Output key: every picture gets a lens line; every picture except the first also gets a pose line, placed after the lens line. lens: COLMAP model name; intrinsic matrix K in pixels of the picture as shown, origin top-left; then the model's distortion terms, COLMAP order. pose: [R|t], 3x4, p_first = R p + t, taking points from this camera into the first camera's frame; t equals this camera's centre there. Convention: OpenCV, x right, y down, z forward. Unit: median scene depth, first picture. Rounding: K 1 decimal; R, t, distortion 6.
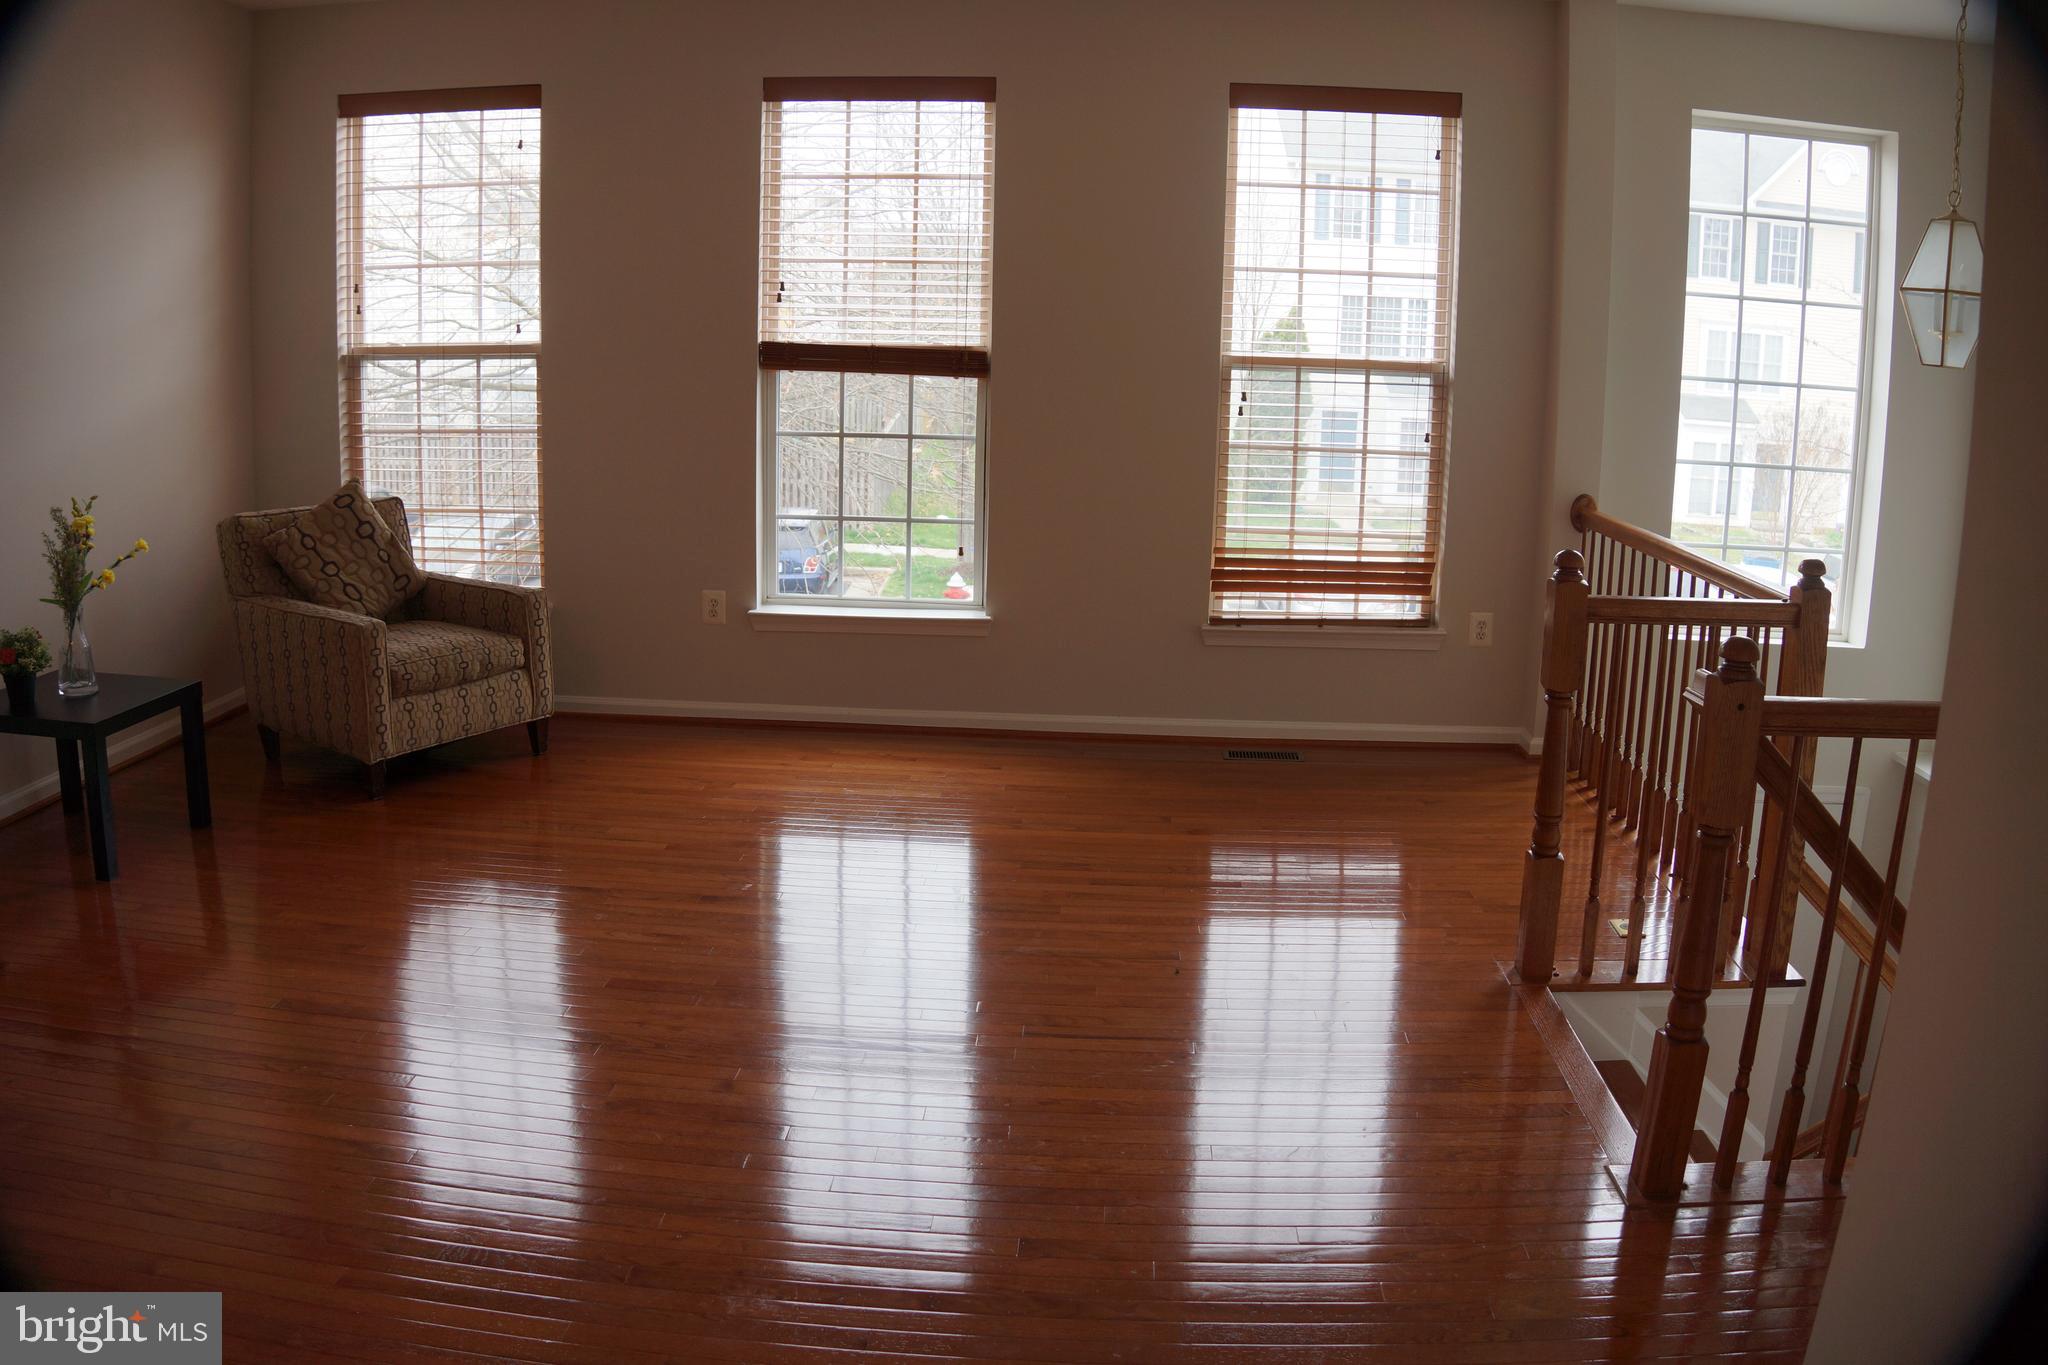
lens RADIAL K [[1597.3, 0, 1027.4], [0, 1597.3, 661.2], [0, 0, 1]] dist [-0.283328, 0.101495]
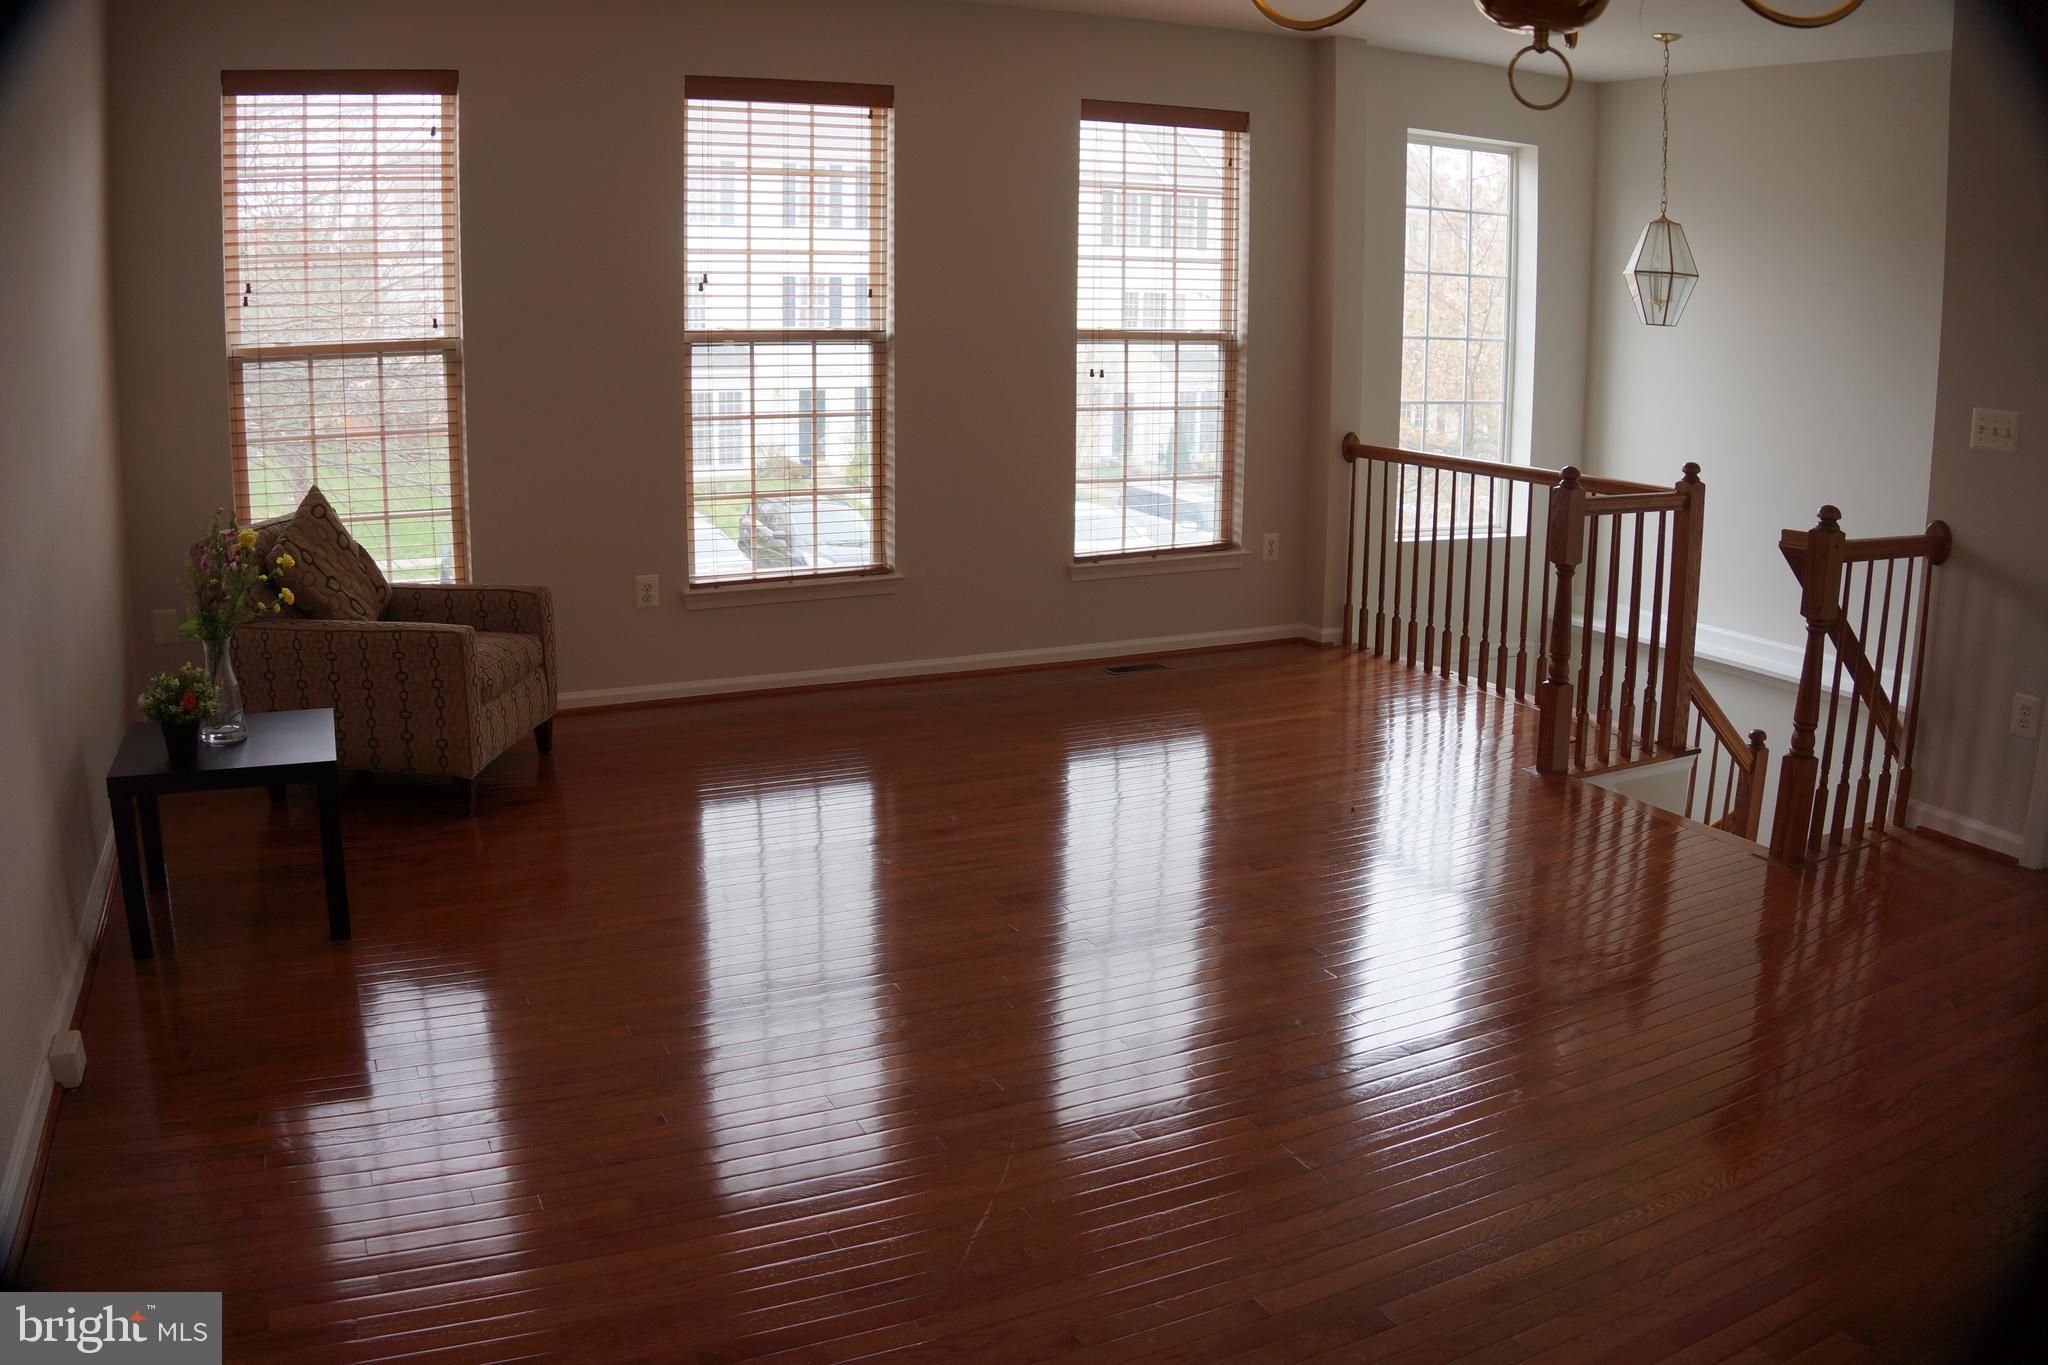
lens RADIAL K [[1597.3, 0, 1012.5], [0, 1597.3, 684.4], [0, 0, 1]] dist [-0.283328, 0.101495]
pose [[0.873832, -0.124965, 0.469896, -0.497460], [0.111997, 0.992153, 0.055582, -0.005112], [-0.473154, 0.004057, 0.880970, -0.004234]]
